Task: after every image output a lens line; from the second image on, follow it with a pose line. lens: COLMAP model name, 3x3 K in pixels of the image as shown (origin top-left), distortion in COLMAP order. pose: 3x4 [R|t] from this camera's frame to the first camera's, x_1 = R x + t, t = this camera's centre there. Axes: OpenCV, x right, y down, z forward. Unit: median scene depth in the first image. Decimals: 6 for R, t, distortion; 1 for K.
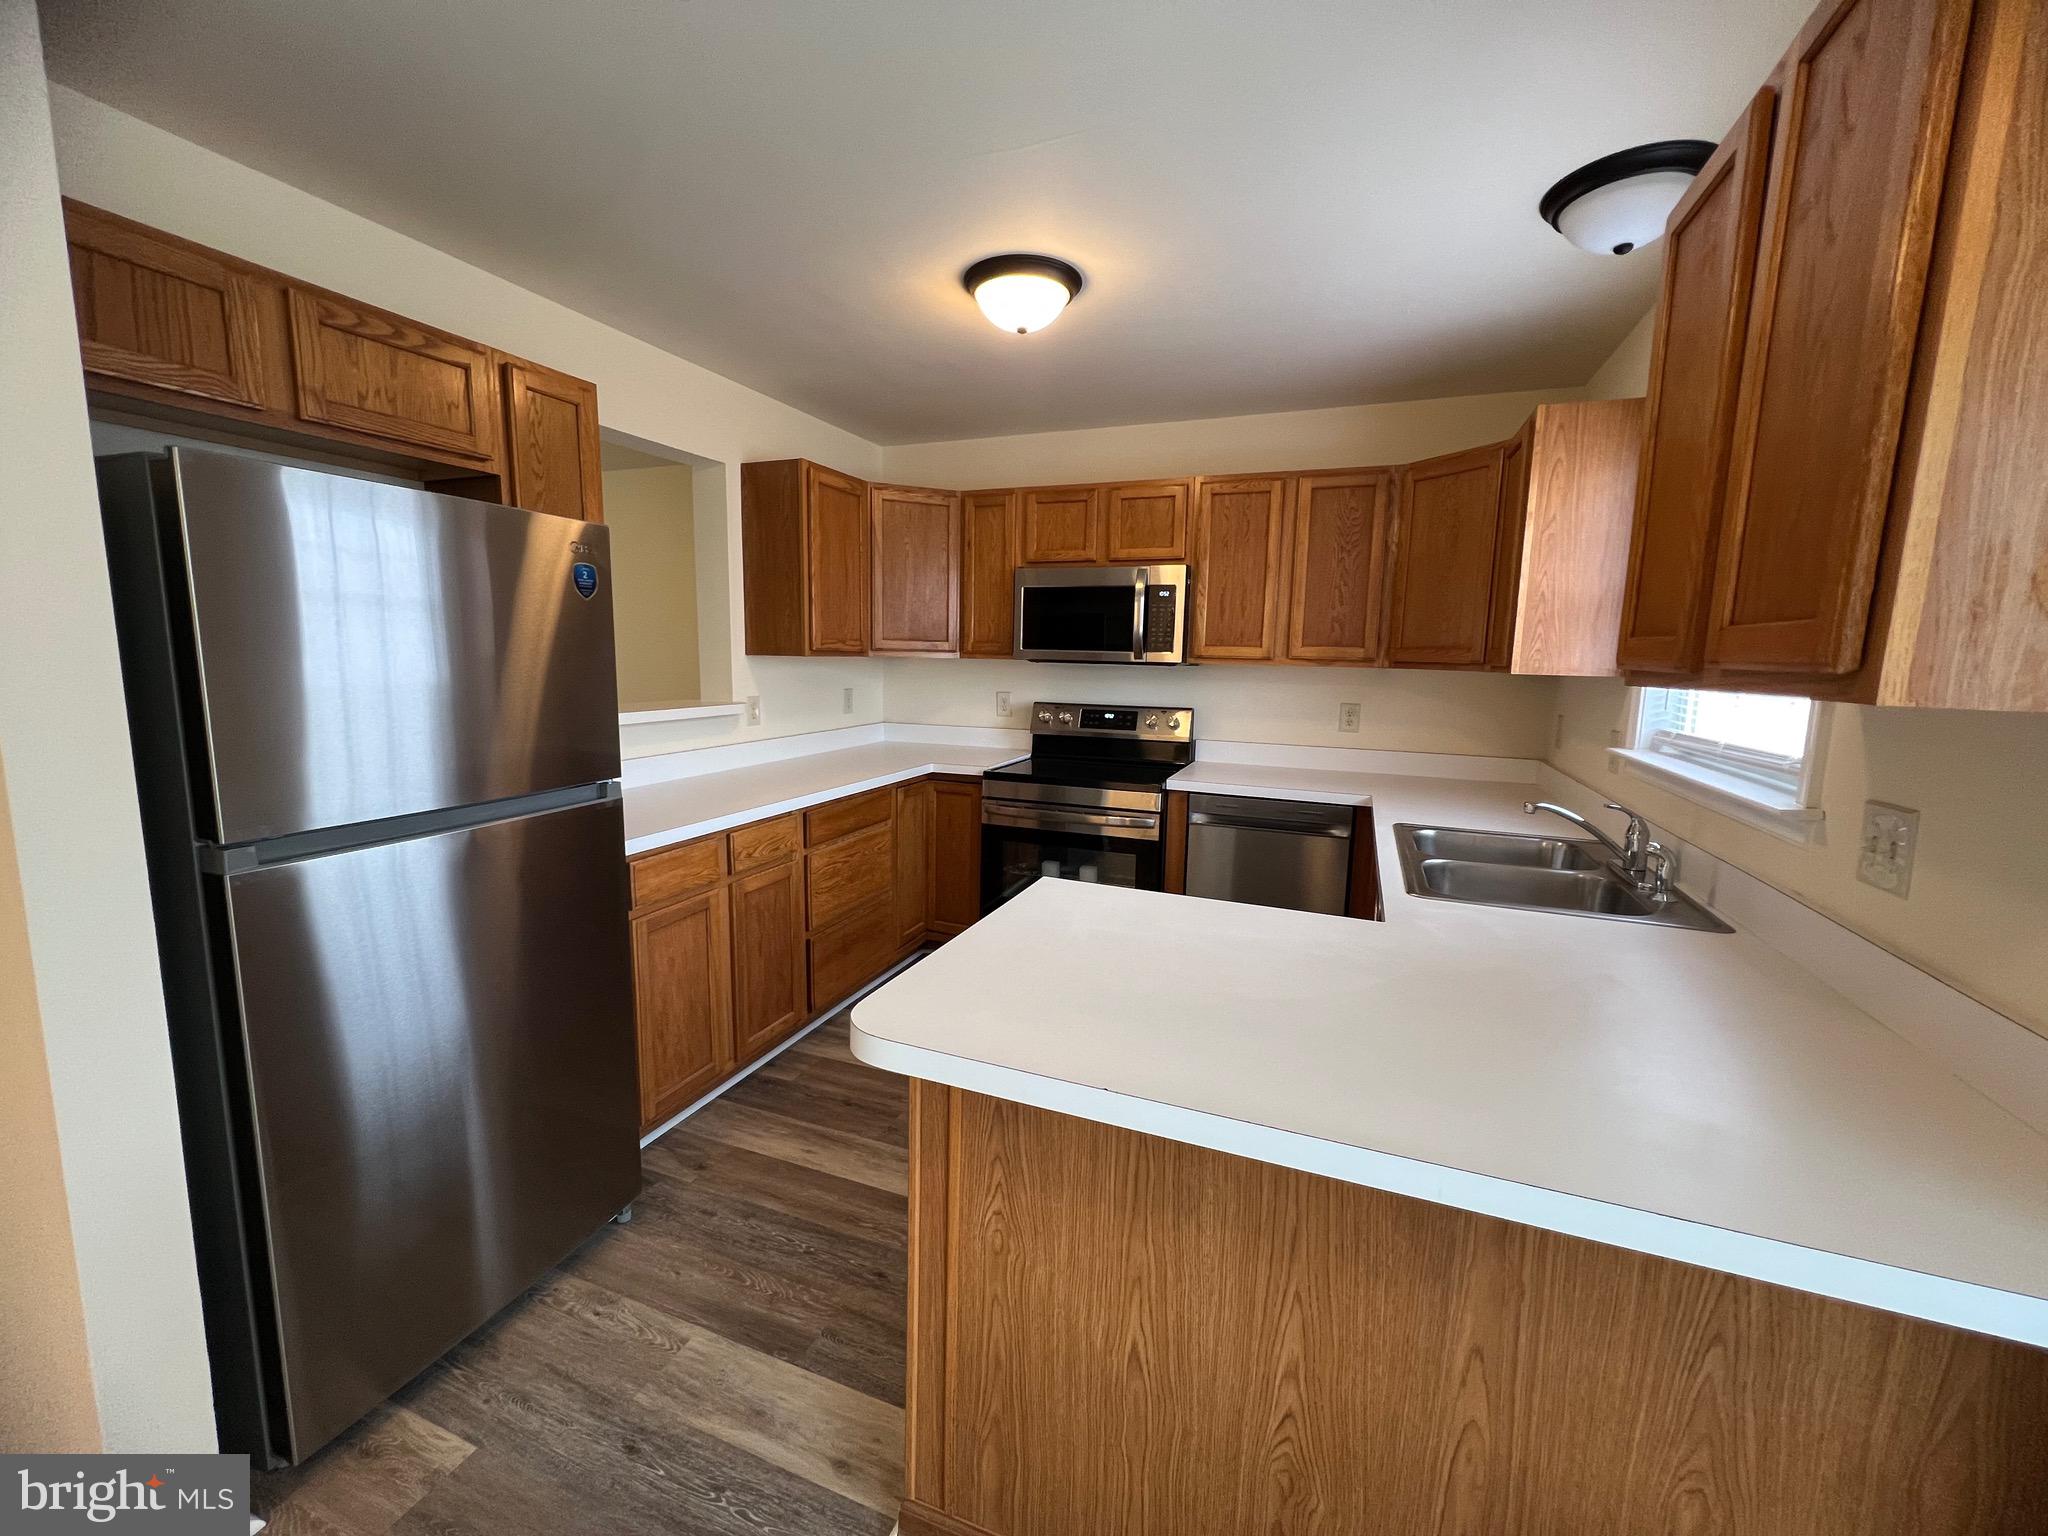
lens RADIAL K [[820.4, 0, 1022.1], [0, 820.4, 764.4], [0, 0, 1]] dist [-0.002289, 0.000282]
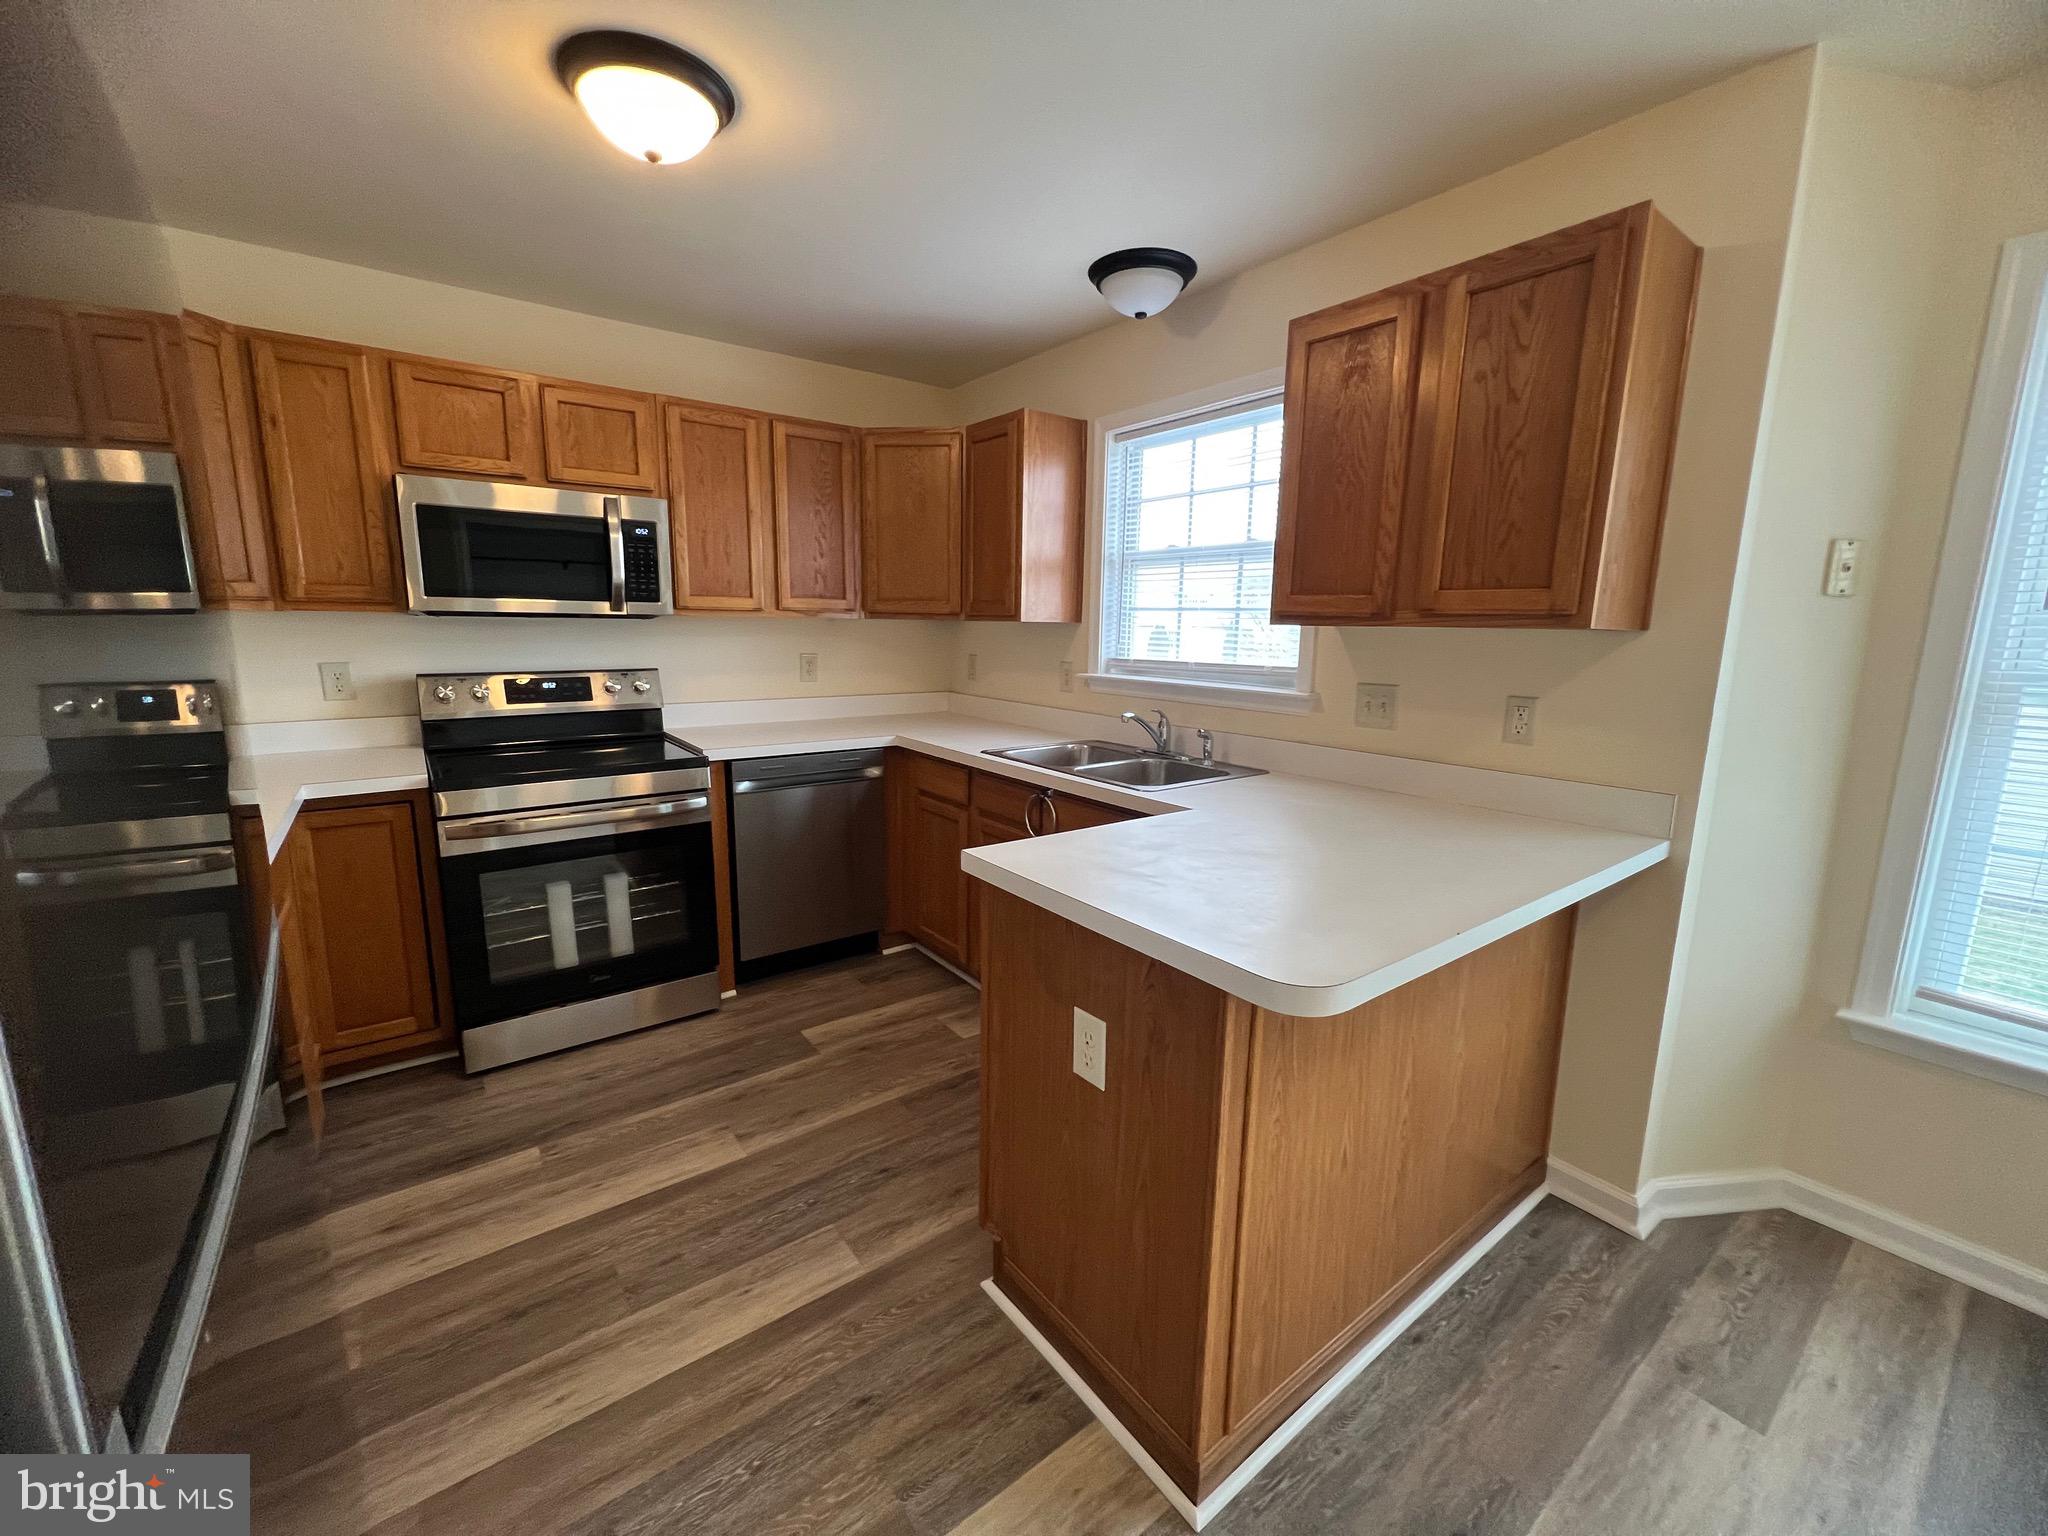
lens RADIAL K [[820.4, 0, 1022.1], [0, 820.4, 764.4], [0, 0, 1]] dist [-0.002289, 0.000282]
pose [[0.515667, -0.159094, 0.841889, -0.399502], [0.112711, 0.986666, 0.117416, -0.032105], [-0.849343, 0.034343, 0.526722, 0.266008]]
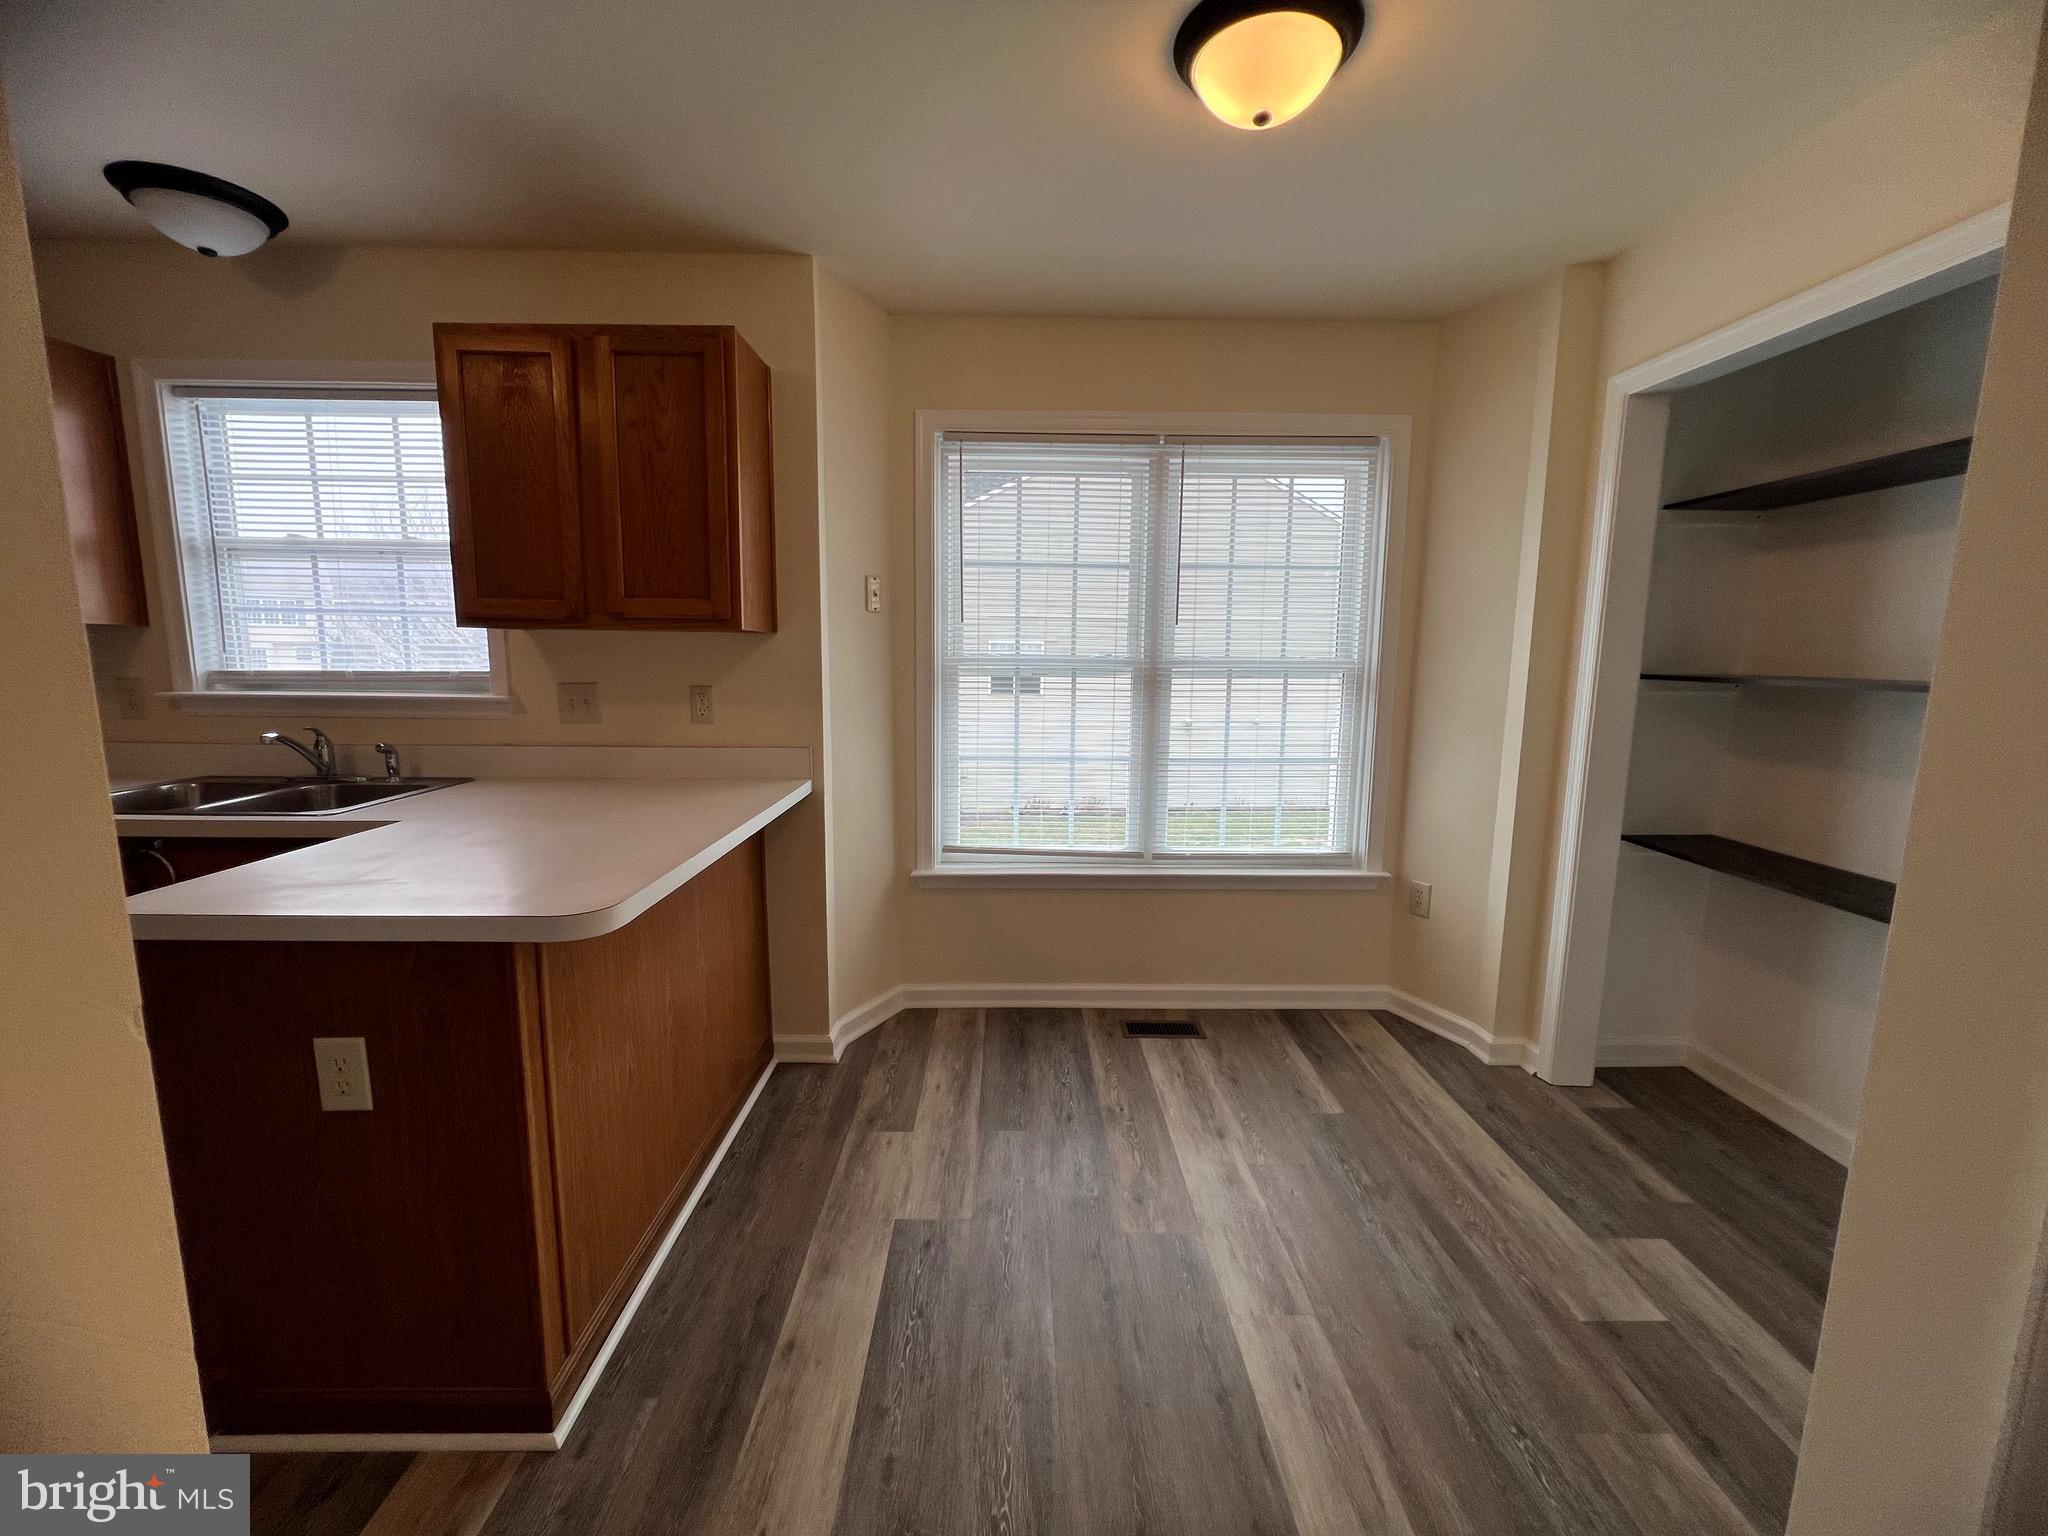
lens RADIAL K [[820.4, 0, 1022.1], [0, 820.4, 764.4], [0, 0, 1]] dist [-0.002289, 0.000282]
pose [[-0.385655, -0.152516, 0.909950, -0.515337], [0.105899, 0.972408, 0.207866, -0.023835], [-0.916546, 0.176527, -0.358862, 0.283260]]
